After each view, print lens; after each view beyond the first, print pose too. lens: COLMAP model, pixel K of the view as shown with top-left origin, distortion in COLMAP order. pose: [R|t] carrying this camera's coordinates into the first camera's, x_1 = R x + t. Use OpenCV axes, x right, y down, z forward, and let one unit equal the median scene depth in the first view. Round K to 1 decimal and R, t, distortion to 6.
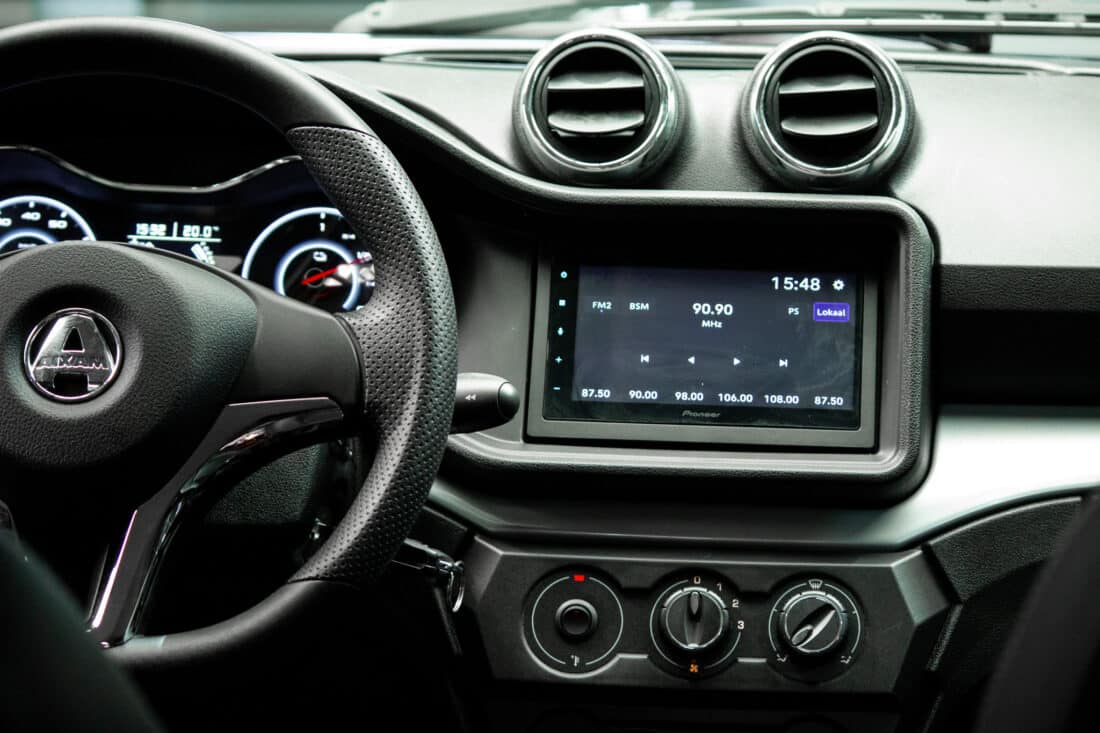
lens RADIAL K [[3216.6, 0, 550.0], [0, 3216.6, 366.5], [0, 0, 1]] dist [-0.159948, -0.451766]
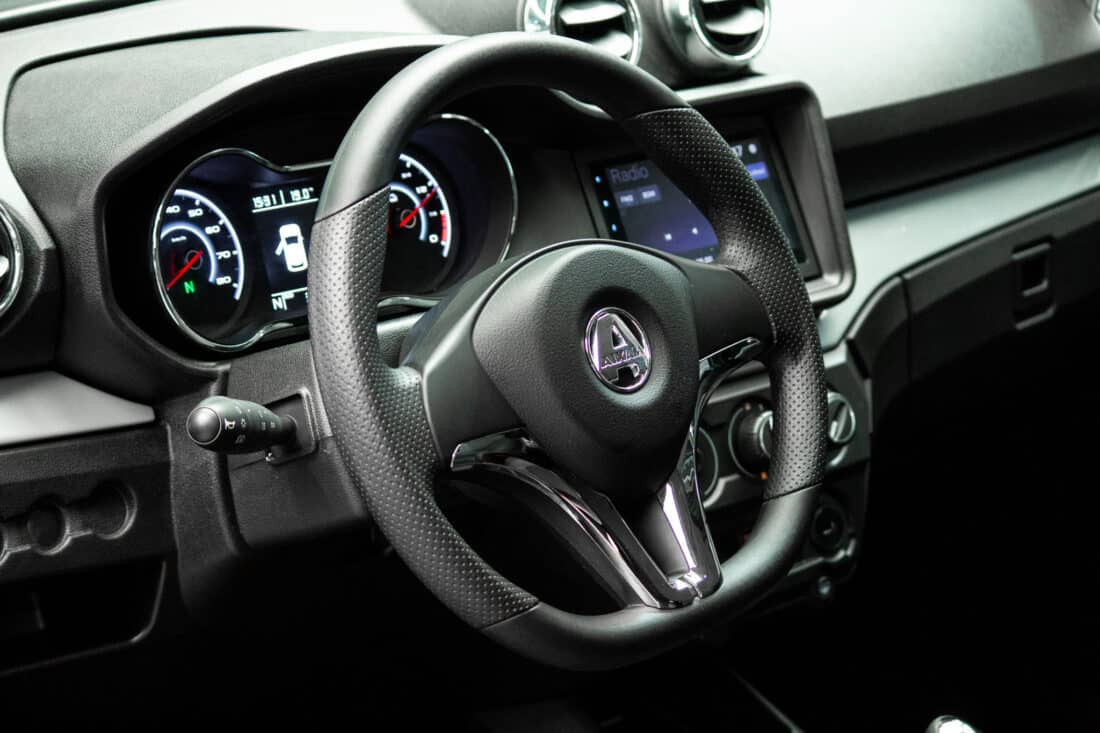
lens RADIAL K [[3057.5, 0, 550.0], [0, 3057.5, 366.5], [0, 0, 1]] dist [-0.177922, -0.386974]
pose [[0.671053, -0.223471, 0.706929, -0.817860], [0.097661, 0.971828, 0.214505, -0.204657], [-0.734949, -0.074905, 0.673972, 0.255803]]
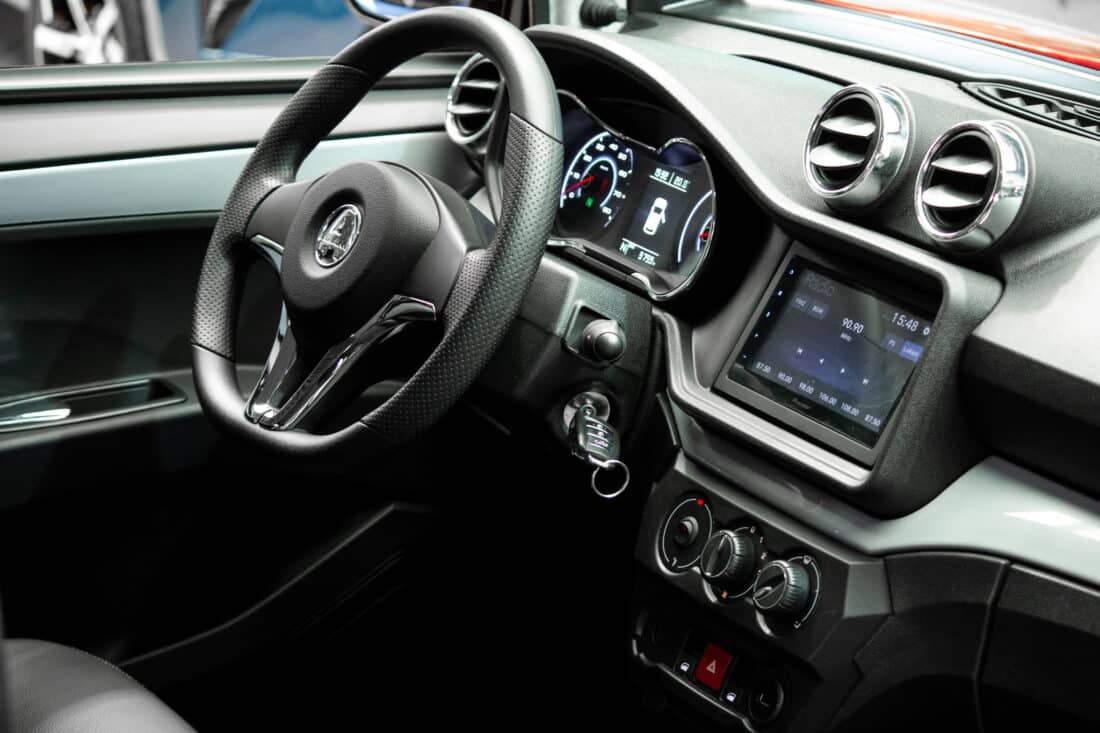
lens RADIAL K [[3057.5, 0, 550.0], [0, 3057.5, 366.5], [0, 0, 1]] dist [-0.177922, -0.386974]
pose [[0.570293, 0.244640, -0.784167, 0.894703], [-0.193396, 0.967775, 0.161272, -0.167024], [0.798351, 0.059683, 0.599228, 0.218062]]
